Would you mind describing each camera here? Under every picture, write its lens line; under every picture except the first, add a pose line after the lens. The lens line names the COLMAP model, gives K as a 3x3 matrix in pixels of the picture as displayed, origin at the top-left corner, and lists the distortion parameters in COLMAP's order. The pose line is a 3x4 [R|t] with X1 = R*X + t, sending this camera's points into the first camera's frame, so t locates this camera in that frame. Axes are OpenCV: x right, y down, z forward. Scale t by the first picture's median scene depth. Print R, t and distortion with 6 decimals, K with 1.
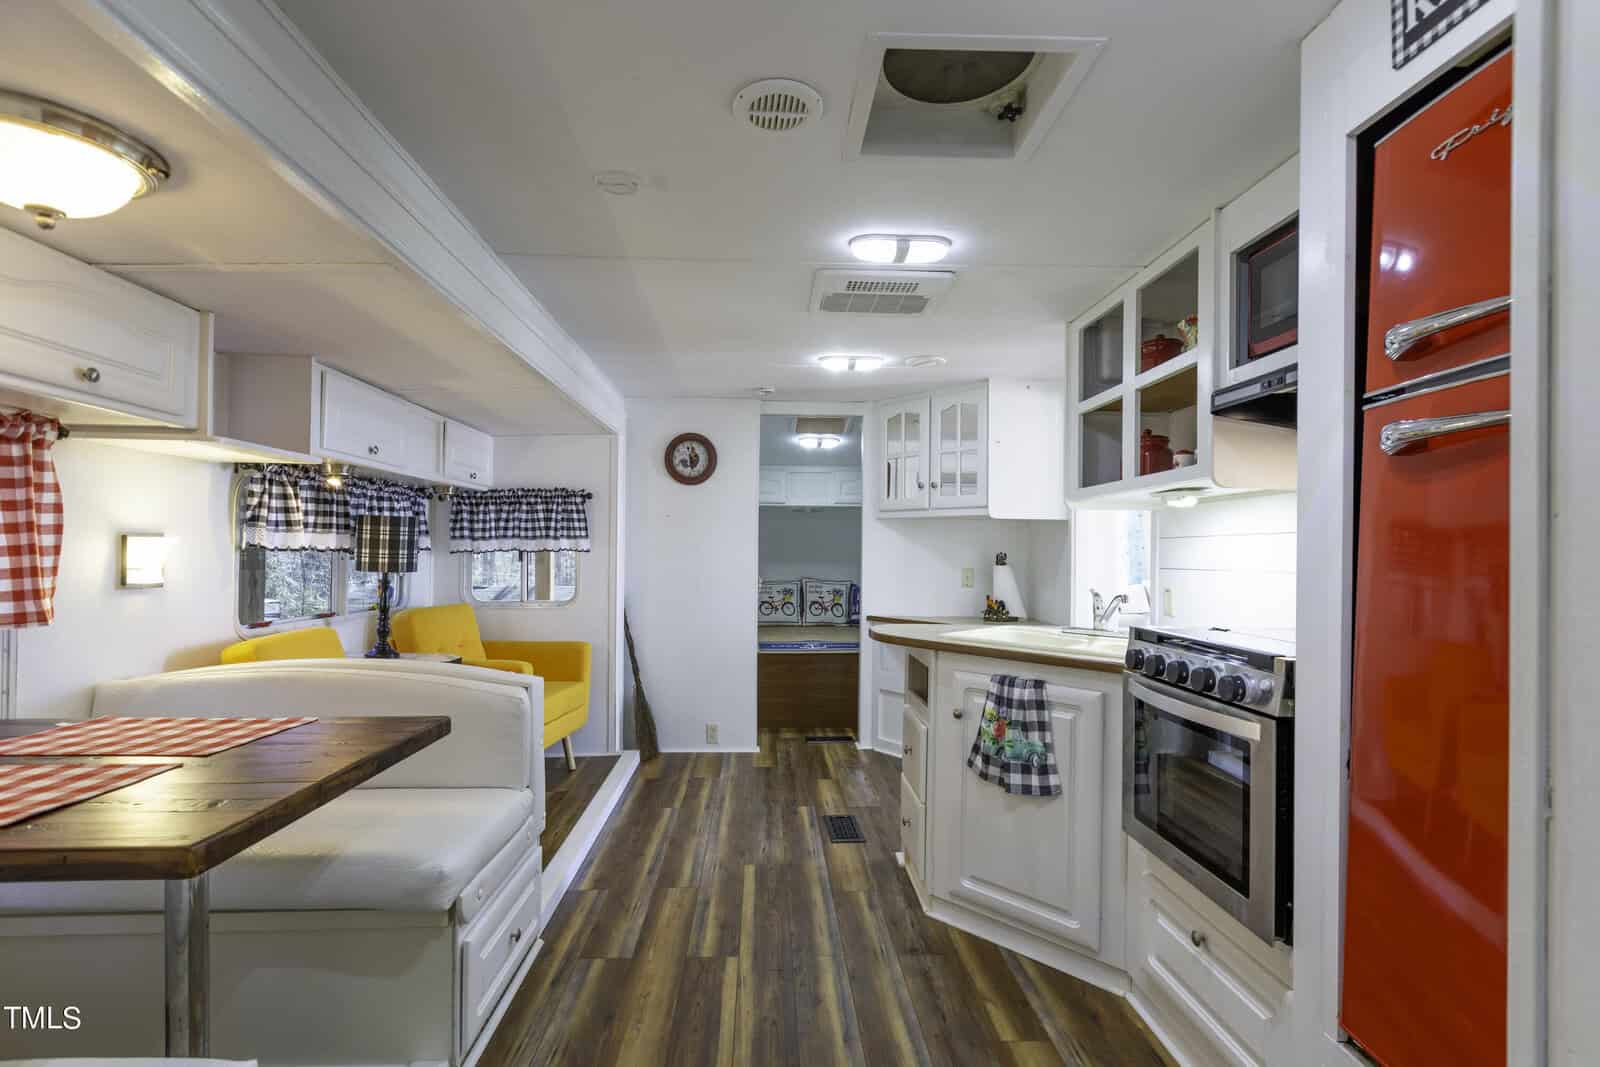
lens RADIAL K [[725.1, 0, 793.9], [0, 725.1, 548.1], [0, 0, 1]] dist [0.004045, -0.001517]
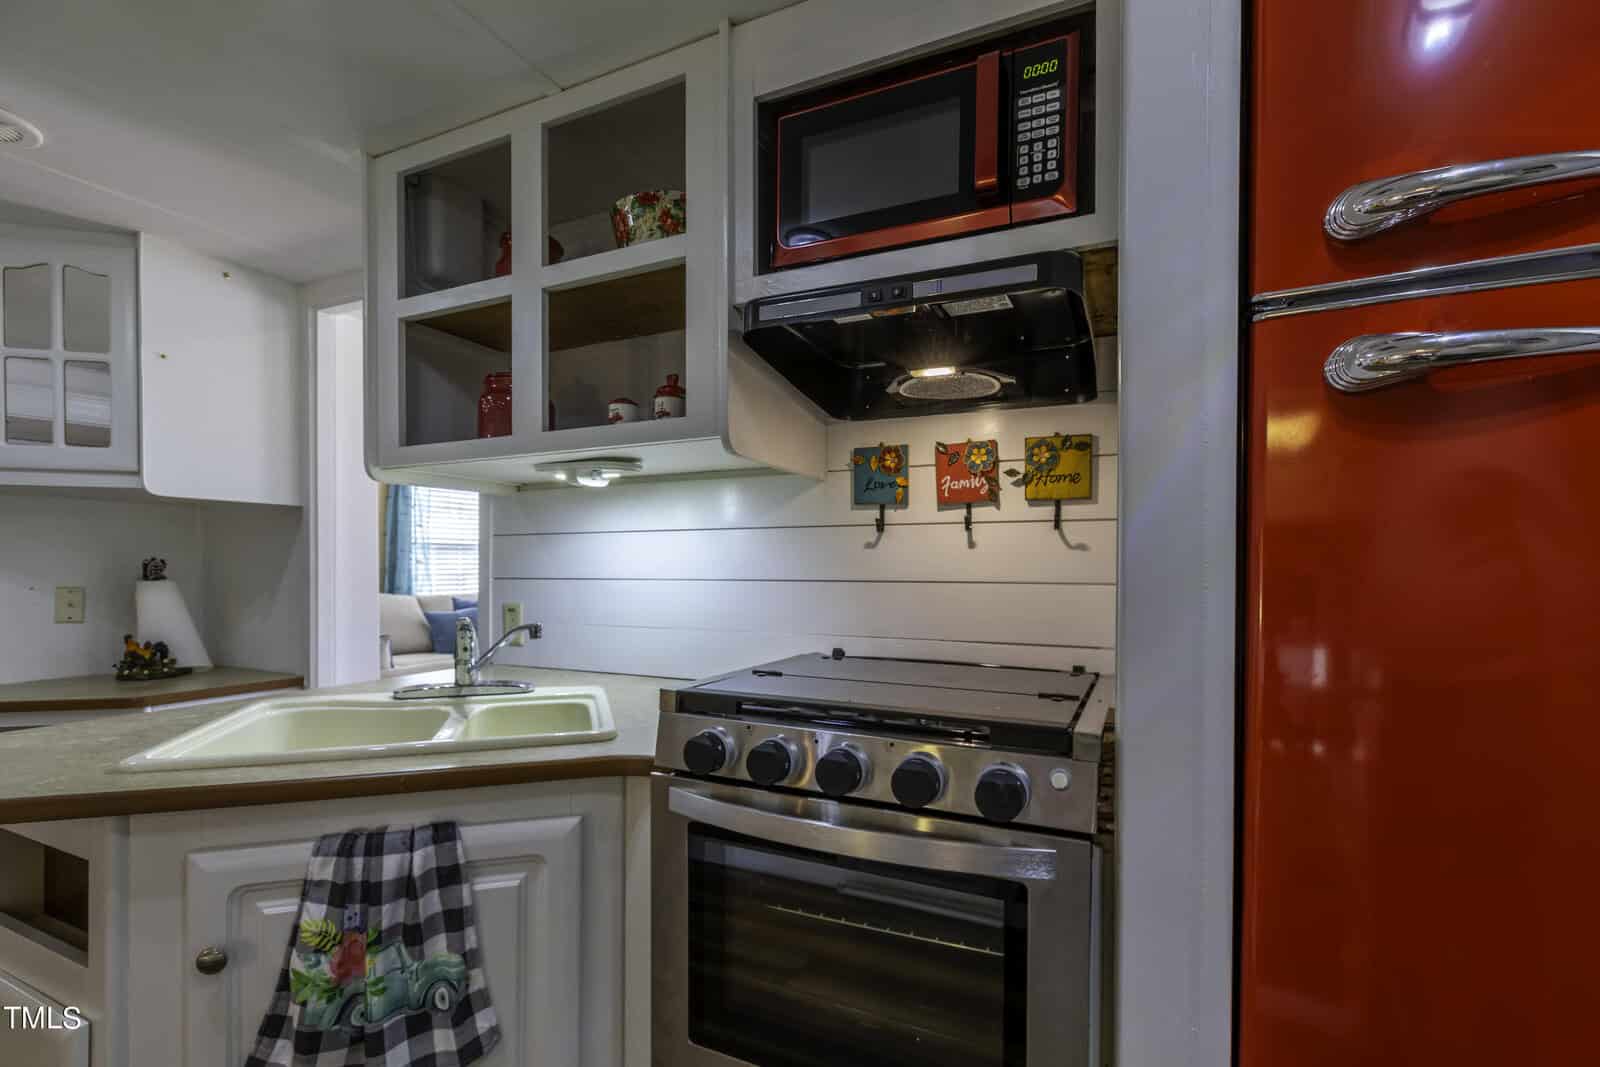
lens RADIAL K [[725.1, 0, 798.9], [0, 725.1, 567.5], [0, 0, 1]] dist [0.004045, -0.001517]
pose [[0.464748, -0.018770, 0.885244, 0.027170], [0.000570, 0.999781, 0.020899, 0.003855], [-0.885443, -0.009208, 0.464657, 0.557639]]
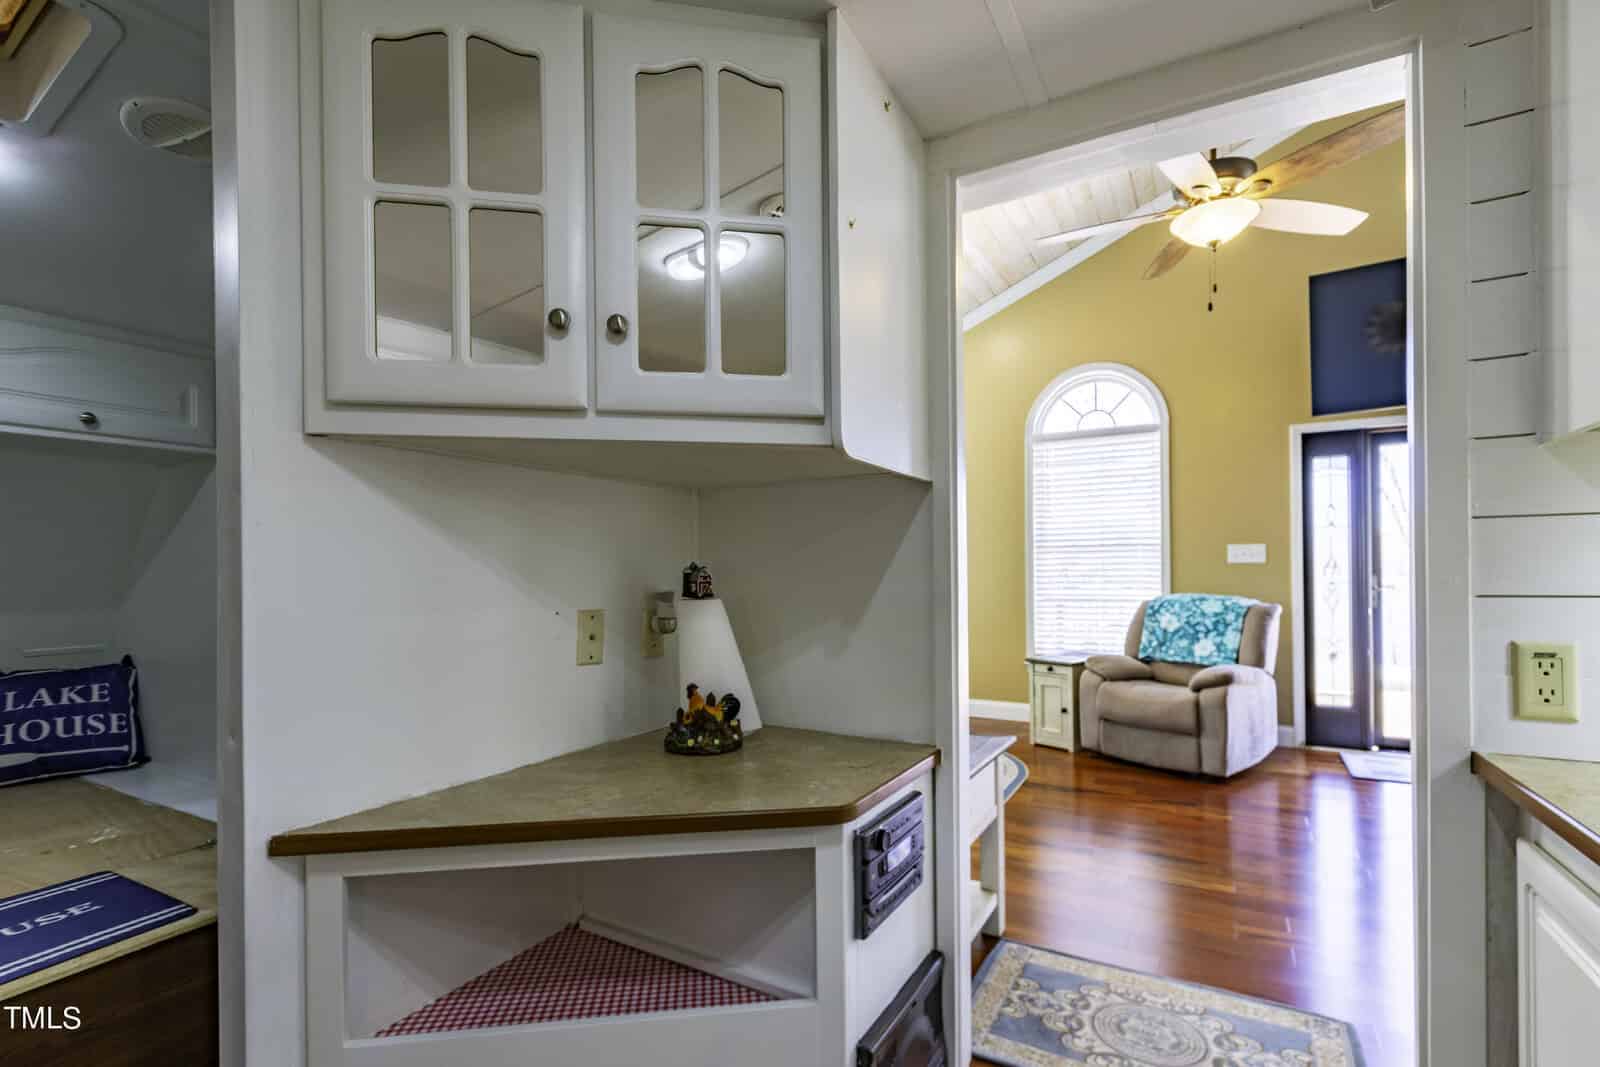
lens RADIAL K [[725.1, 0, 813.2], [0, 725.1, 571.5], [0, 0, 1]] dist [0.004045, -0.001517]
pose [[0.524700, -0.018831, 0.851079, -0.011402], [0.006790, 0.999816, 0.017936, 0.006072], [-0.851260, -0.003632, 0.524731, 1.488364]]
